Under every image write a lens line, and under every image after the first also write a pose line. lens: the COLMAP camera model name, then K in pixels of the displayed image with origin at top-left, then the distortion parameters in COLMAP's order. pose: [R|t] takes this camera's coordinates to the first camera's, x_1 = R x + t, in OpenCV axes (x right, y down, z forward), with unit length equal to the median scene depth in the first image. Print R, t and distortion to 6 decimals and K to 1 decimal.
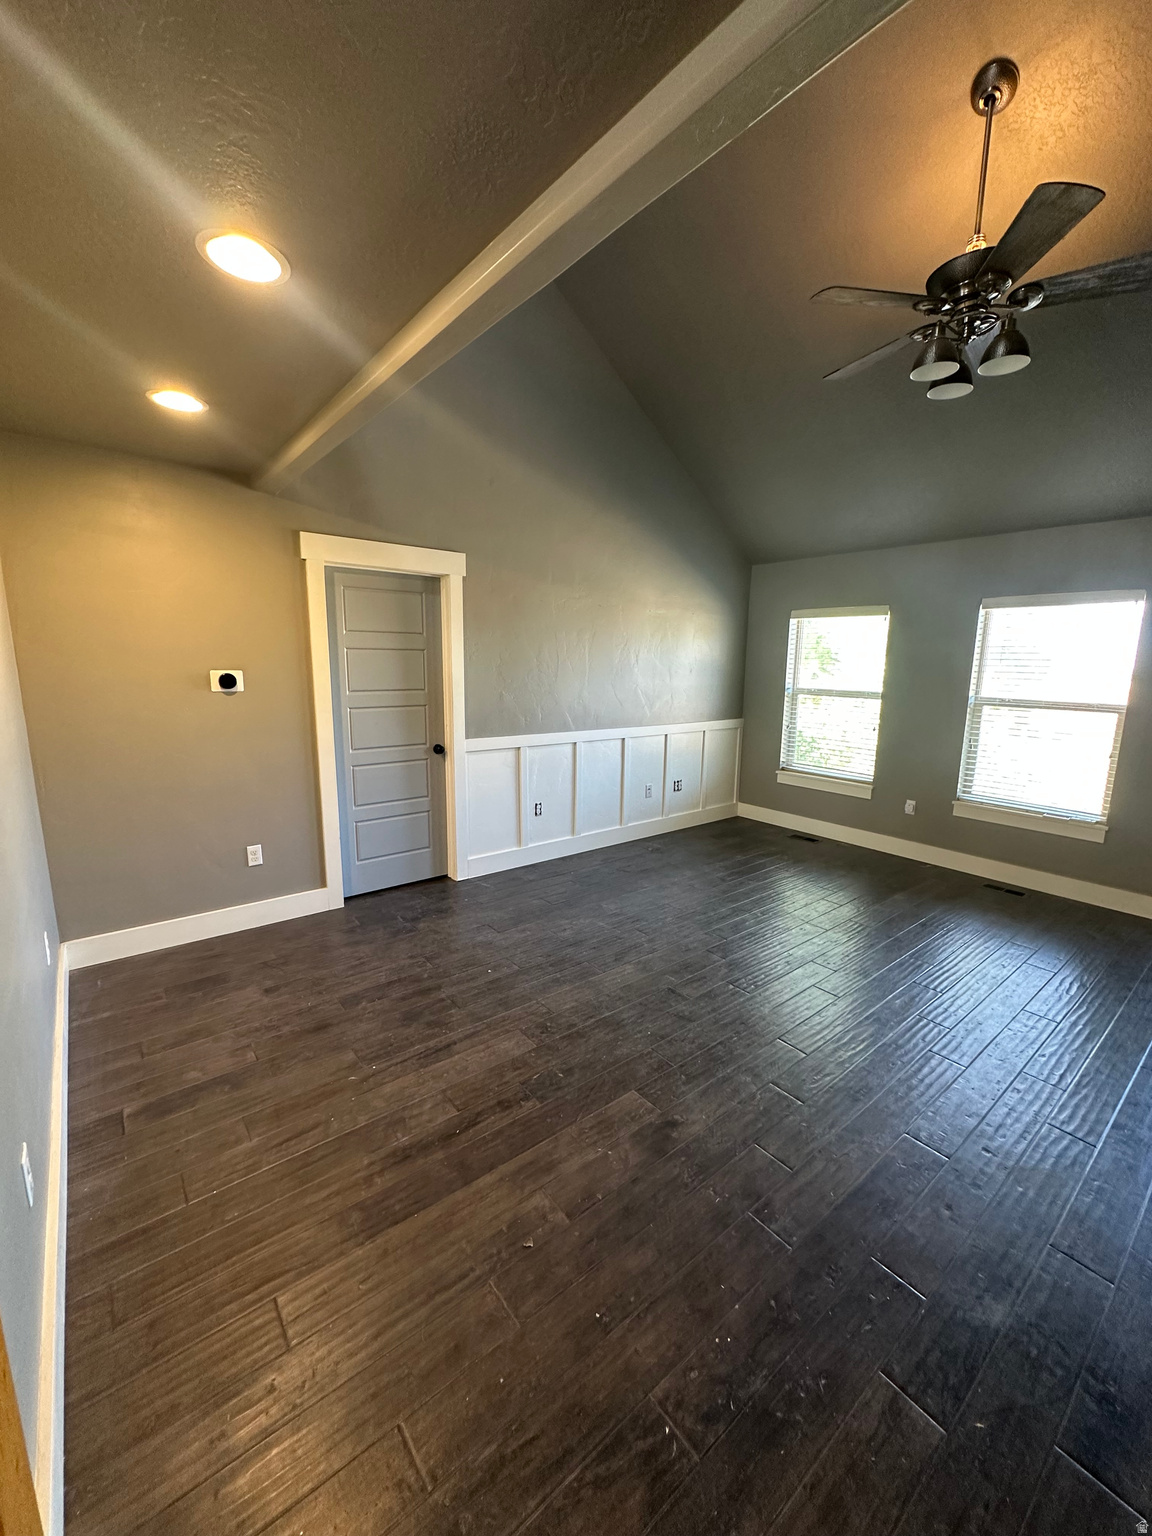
lens RADIAL K [[611.4, 0, 578.5], [0, 611.4, 770.8], [0, 0, 1]] dist [-0.003851, -0.000507]
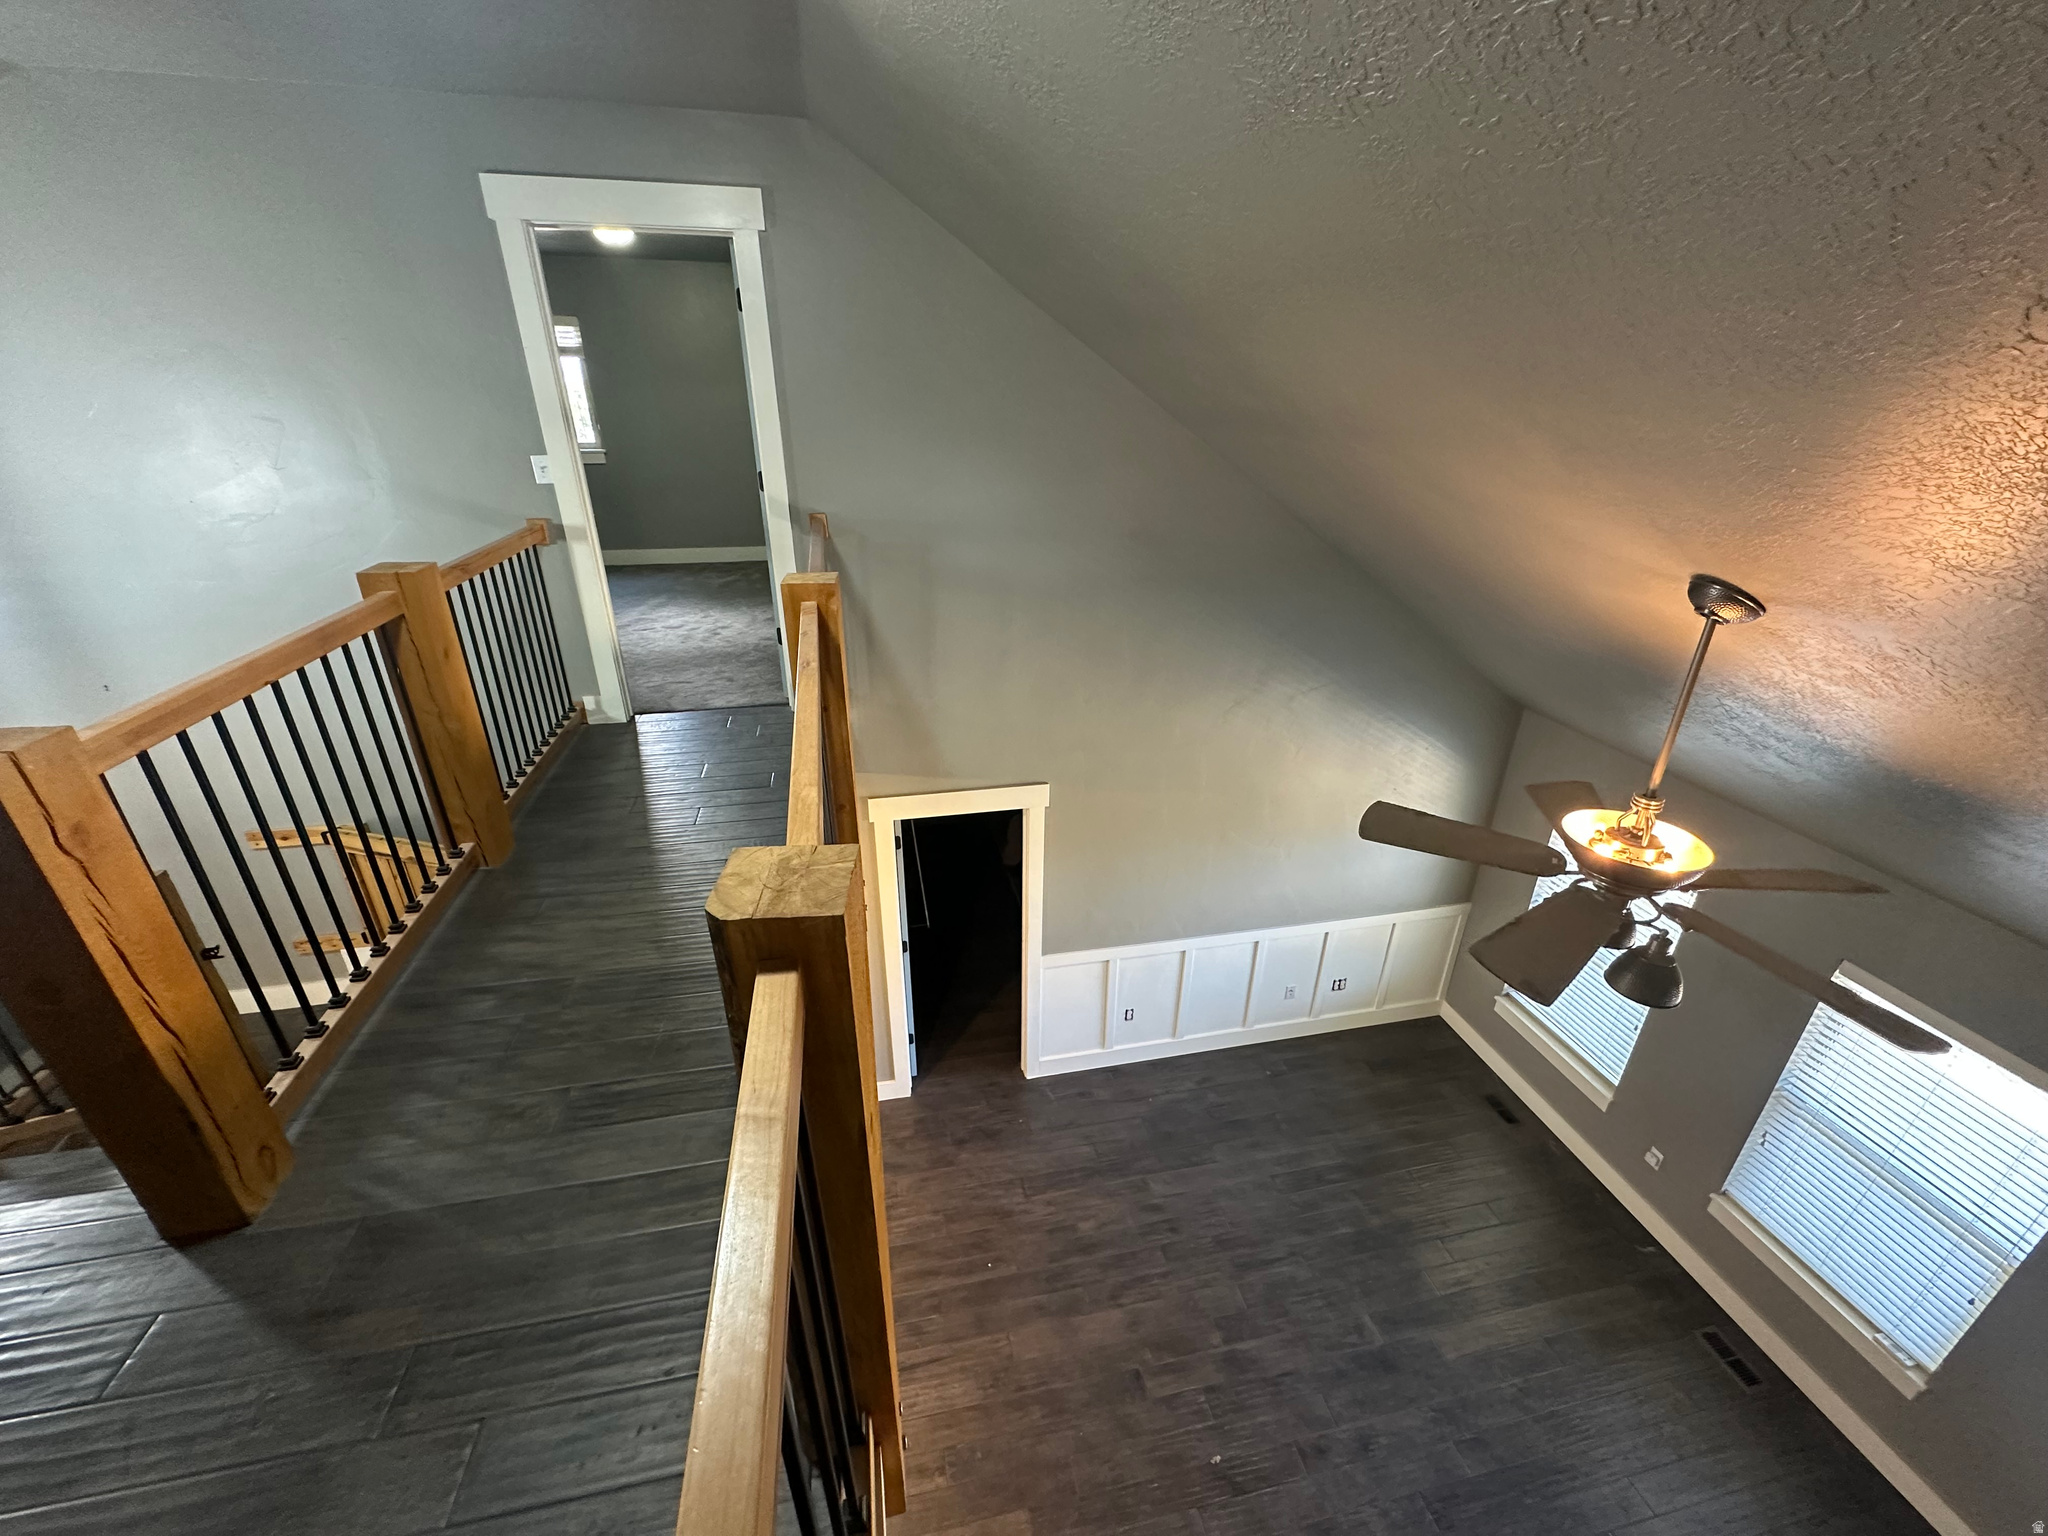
lens RADIAL K [[815.1, 0, 1028.5], [0, 815.1, 763.0], [0, 0, 1]] dist [-0.003851, -0.000507]
pose [[0.893572, 0.182838, -0.409999, 0.222276], [-0.079881, 0.963485, 0.255568, -0.582286], [0.441756, -0.195618, 0.875549, -0.022805]]
